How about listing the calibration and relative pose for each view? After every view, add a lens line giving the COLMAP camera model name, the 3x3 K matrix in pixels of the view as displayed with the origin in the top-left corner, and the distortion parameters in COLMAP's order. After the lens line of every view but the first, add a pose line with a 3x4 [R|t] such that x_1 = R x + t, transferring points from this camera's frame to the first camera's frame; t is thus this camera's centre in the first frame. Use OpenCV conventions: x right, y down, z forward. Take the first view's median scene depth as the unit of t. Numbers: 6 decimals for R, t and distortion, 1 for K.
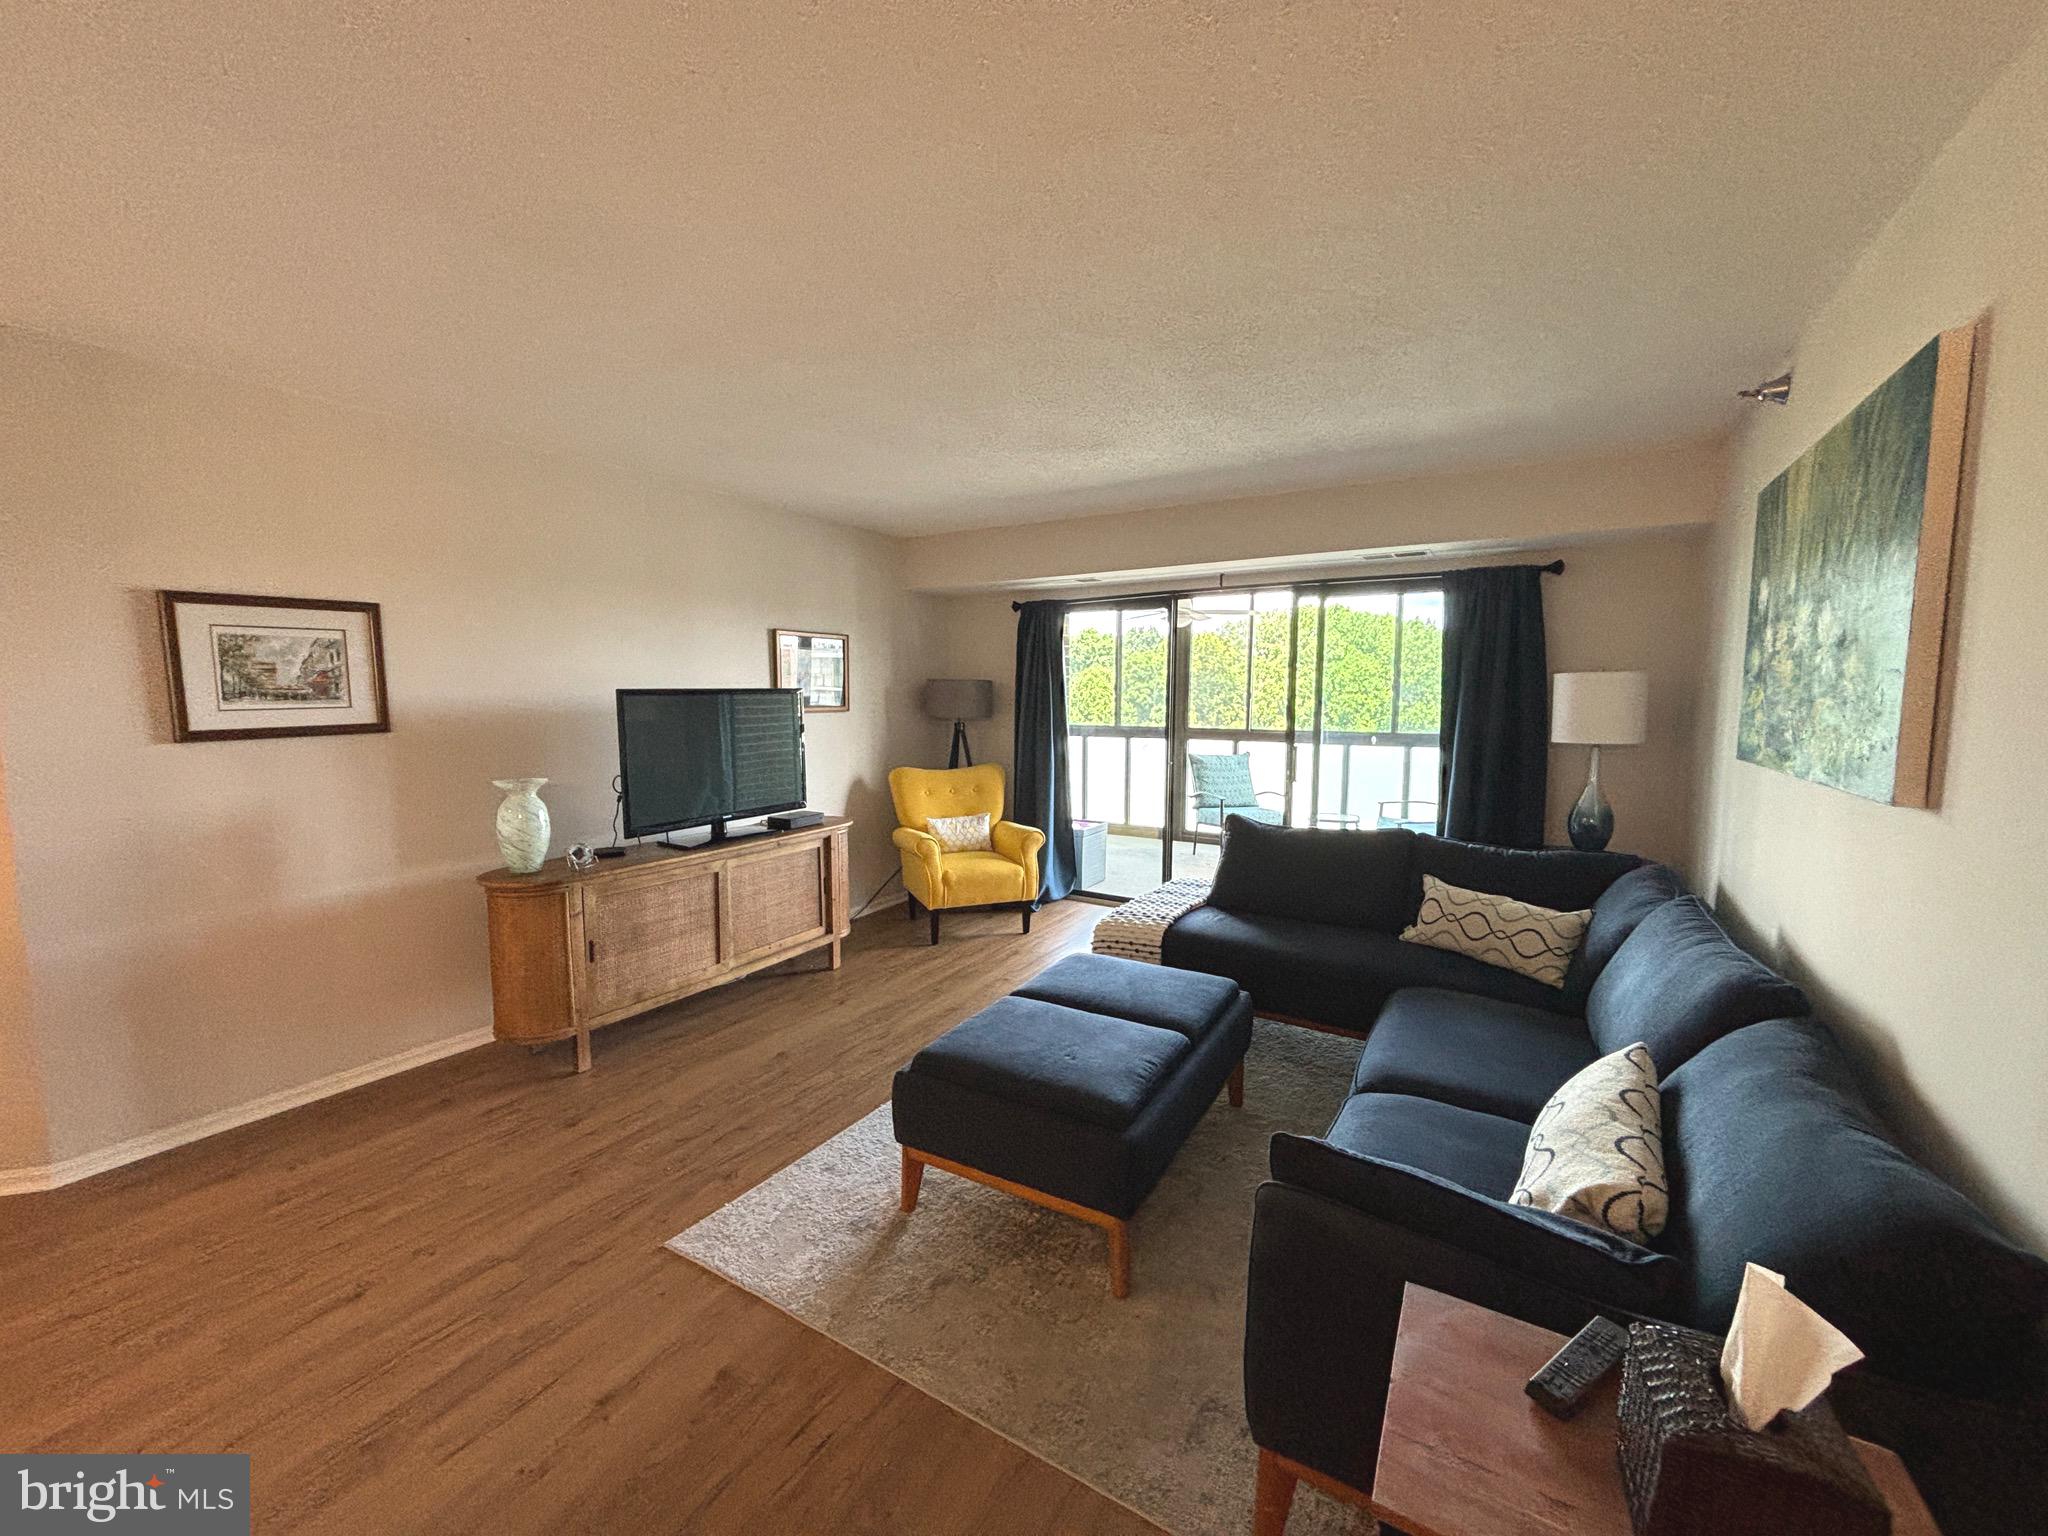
lens RADIAL K [[843.0, 0, 1024.0], [0, 843.0, 768.0], [0, 0, 1]] dist [0.009981, 0.000228]
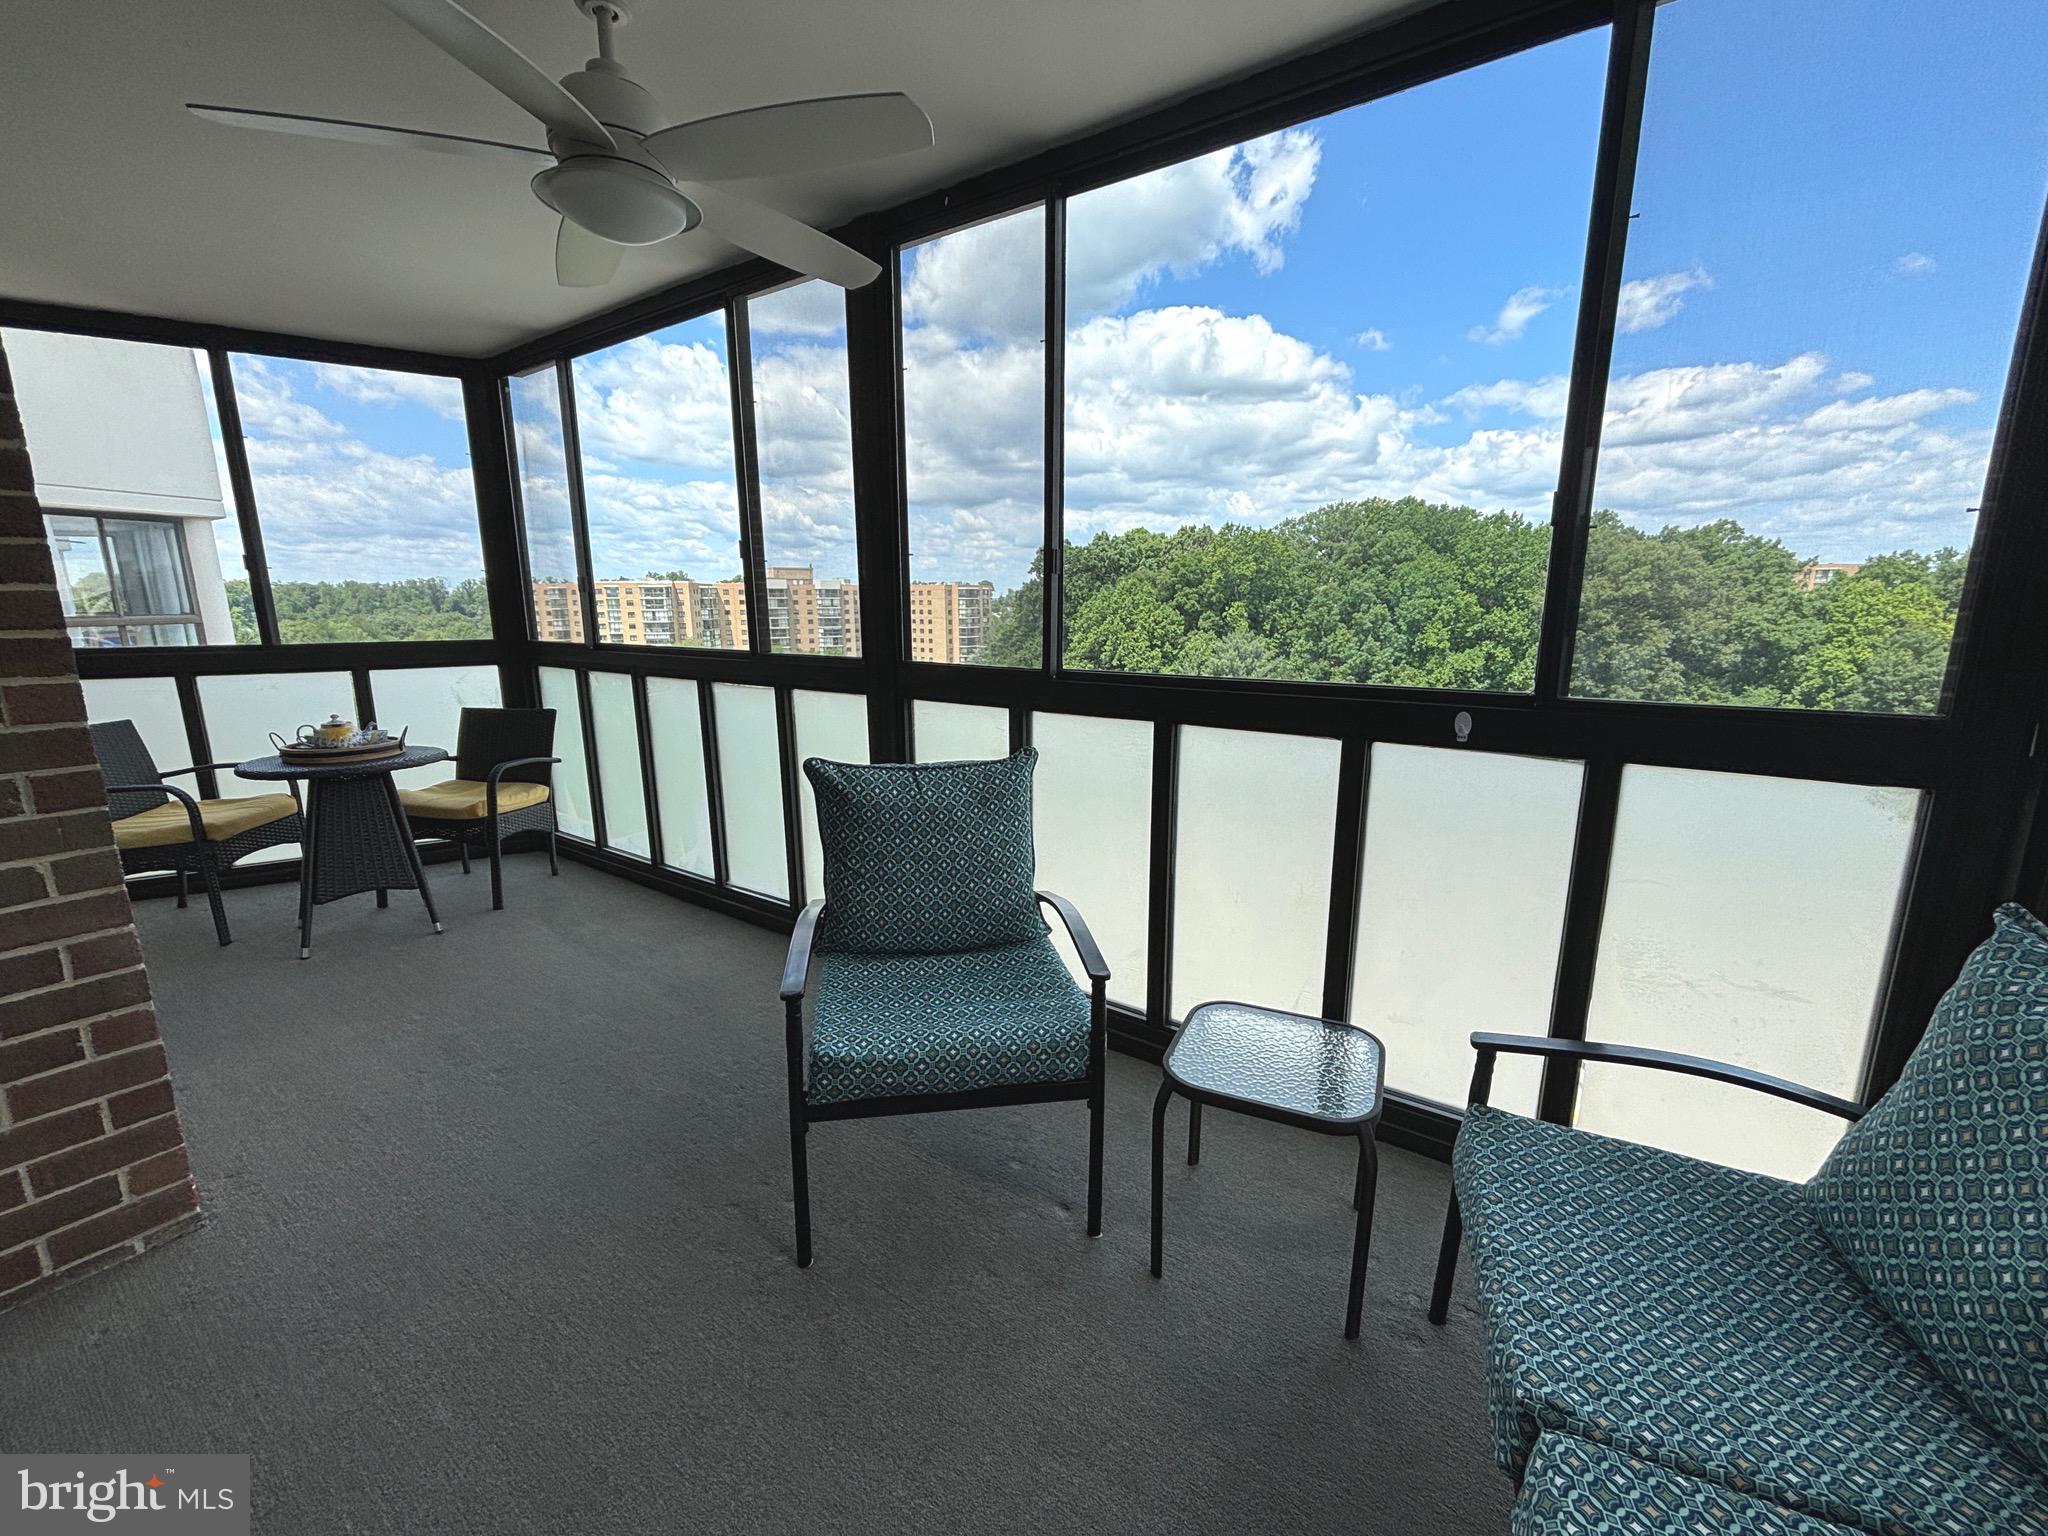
lens RADIAL K [[843.0, 0, 1024.0], [0, 843.0, 768.0], [0, 0, 1]] dist [0.009981, 0.000228]
pose [[0.997819, 0.011262, -0.065046, 0.272462], [-0.004189, 0.994156, 0.107868, -0.046590], [0.065881, -0.107360, 0.992035, 0.674544]]
